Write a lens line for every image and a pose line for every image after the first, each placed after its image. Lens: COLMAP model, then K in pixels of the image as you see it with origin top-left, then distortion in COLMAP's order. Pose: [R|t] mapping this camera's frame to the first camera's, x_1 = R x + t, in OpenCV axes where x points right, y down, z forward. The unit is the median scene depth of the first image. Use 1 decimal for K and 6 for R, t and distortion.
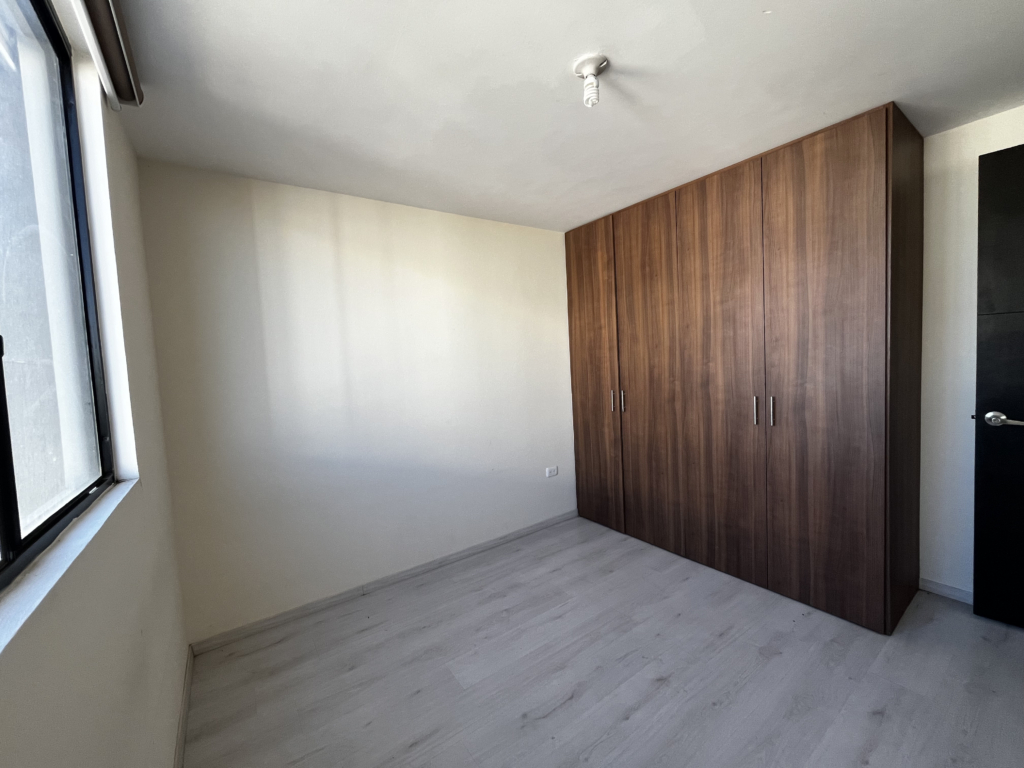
lens RADIAL K [[413.7, 0, 512.0], [0, 413.7, 384.0], [0, 0, 1]] dist [-0.000896, -0.000055]
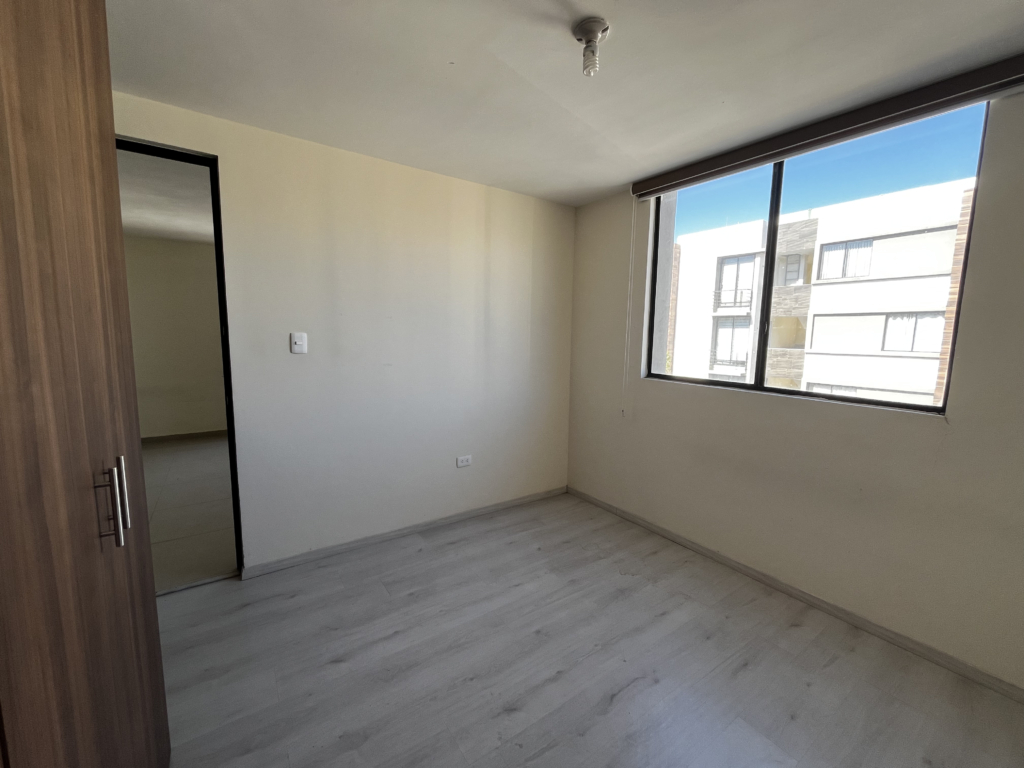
lens RADIAL K [[413.7, 0, 512.0], [0, 413.7, 384.0], [0, 0, 1]] dist [-0.000896, -0.000055]
pose [[-0.999388, 0.029813, 0.018290, 0.344300], [0.032559, 0.984009, 0.175117, -0.123334], [-0.012777, 0.175605, -0.984378, 1.860440]]
